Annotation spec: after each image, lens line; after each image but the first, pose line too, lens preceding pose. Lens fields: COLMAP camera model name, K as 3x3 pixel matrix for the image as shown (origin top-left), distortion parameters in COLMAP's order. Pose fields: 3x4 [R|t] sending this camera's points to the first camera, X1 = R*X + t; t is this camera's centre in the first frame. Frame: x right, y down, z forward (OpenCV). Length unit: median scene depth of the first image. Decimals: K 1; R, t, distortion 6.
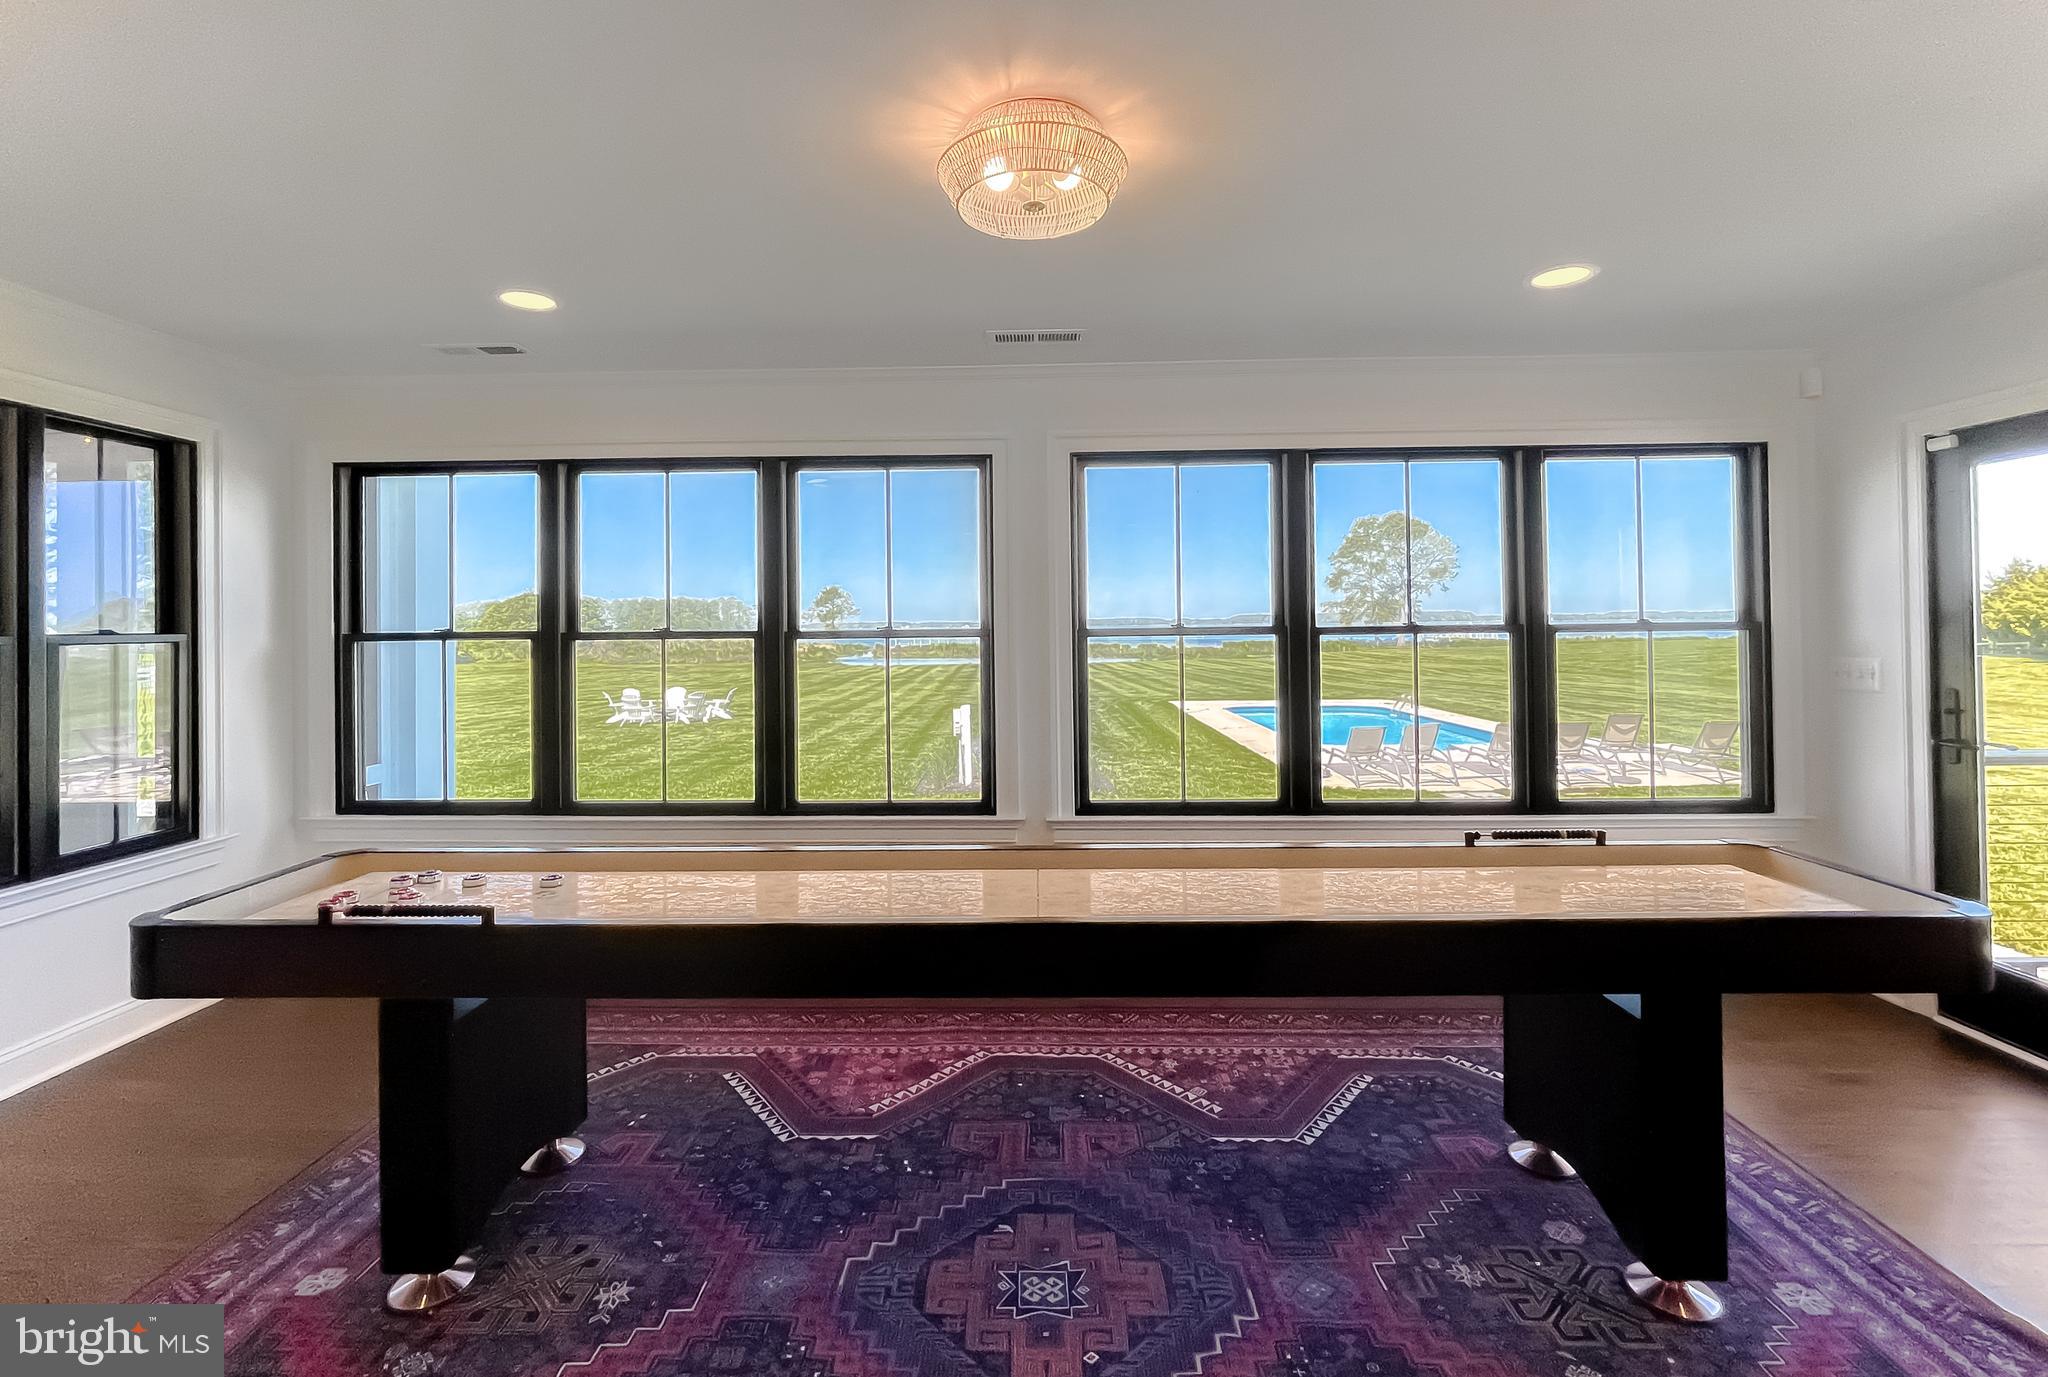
lens RADIAL K [[920.2, 0, 1042.5], [0, 920.2, 621.9], [0, 0, 1]] dist [-0.003793, -0.000125]
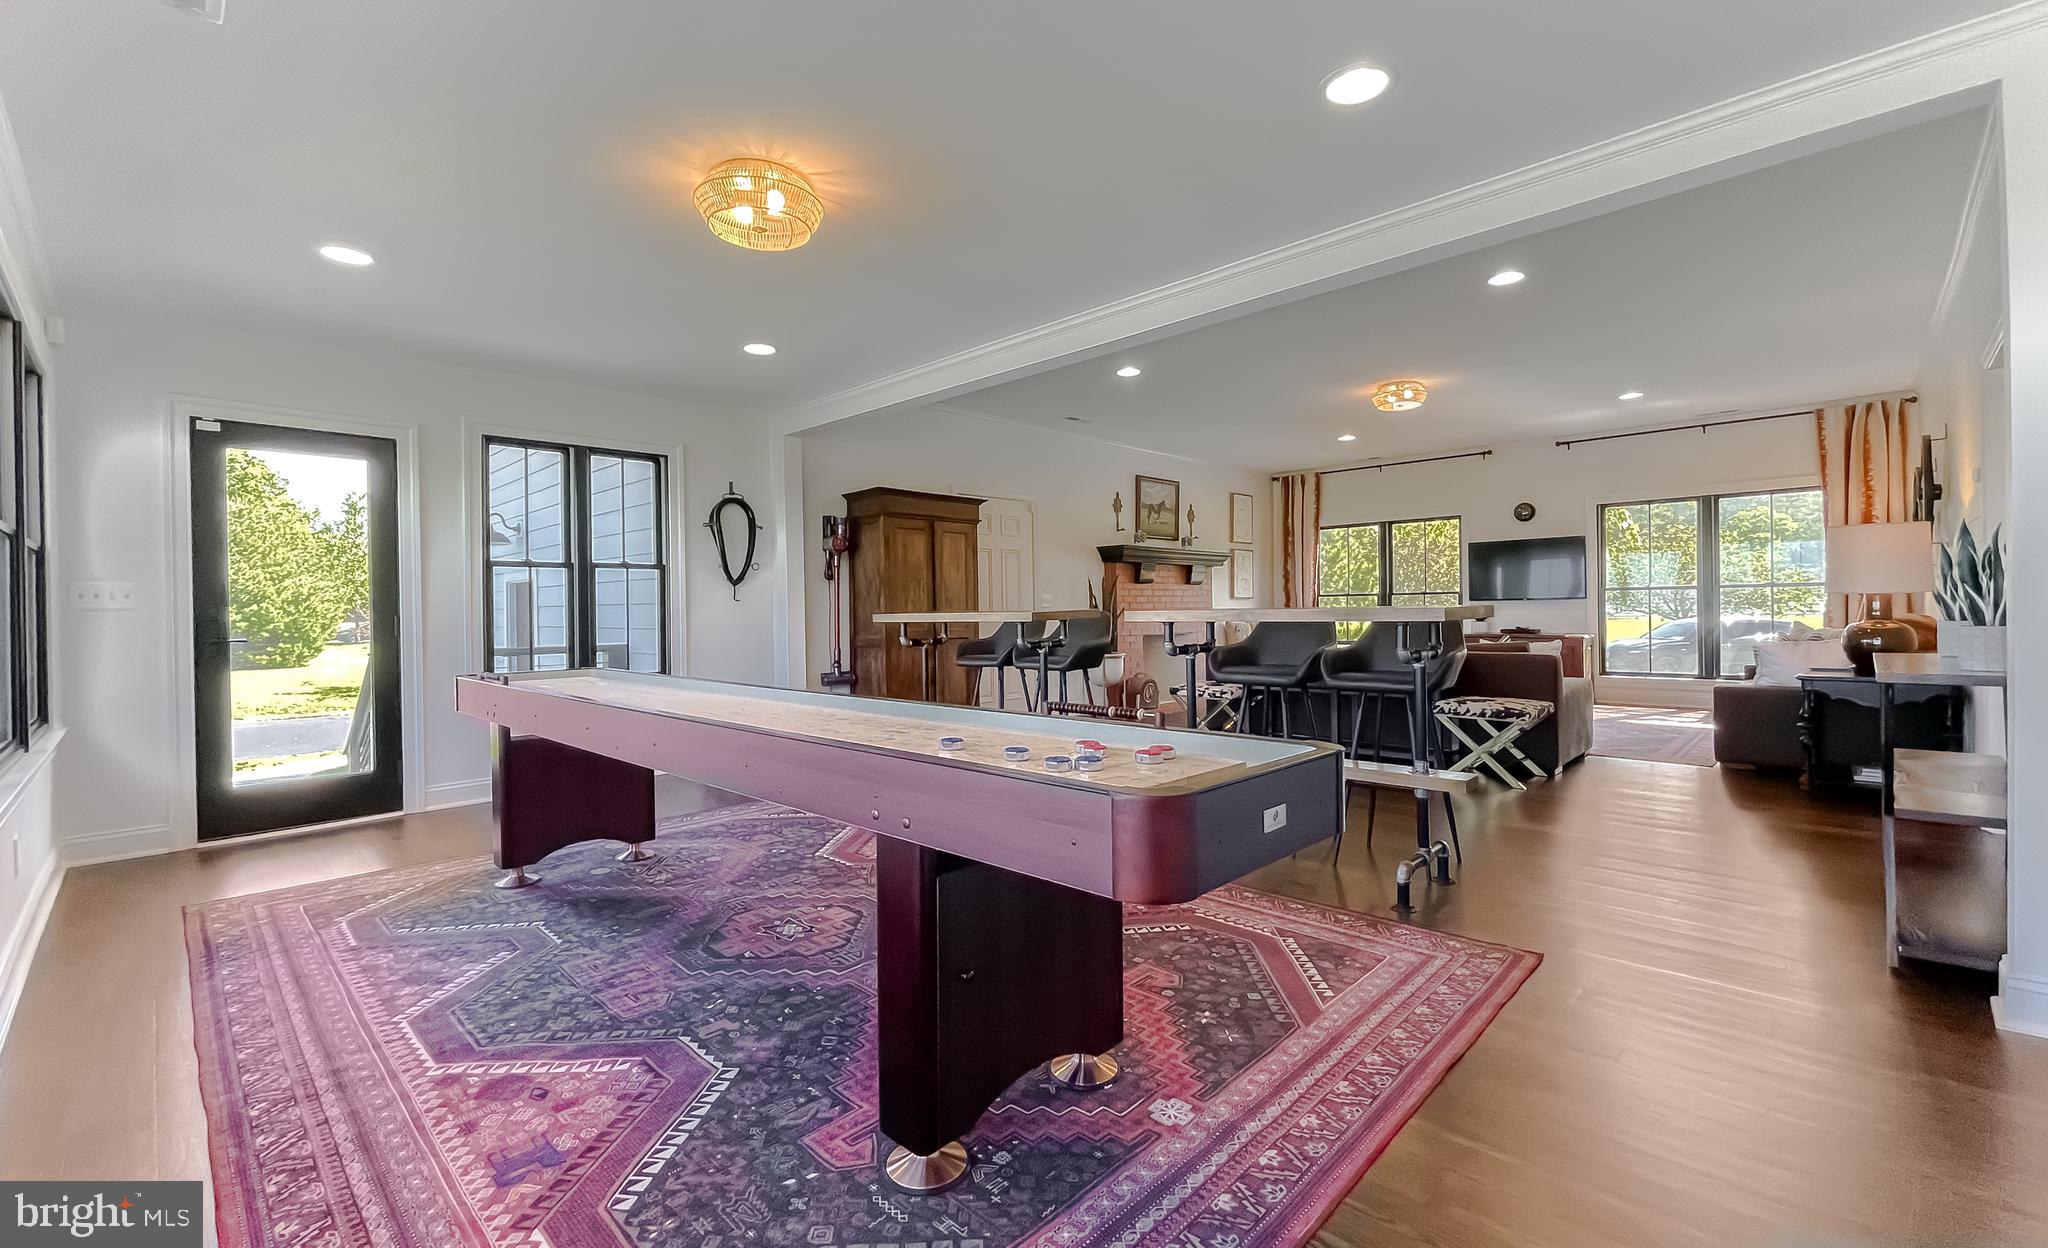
lens RADIAL K [[852.2, 0, 1025.4], [0, 852.2, 614.0], [0, 0, 1]] dist [-0.000161, -0.000022]
pose [[-0.725202, 0.013715, 0.688399, -0.976068], [0.015828, 0.999869, -0.003246, 0.138312], [-0.688354, 0.008542, -0.725325, 1.315570]]
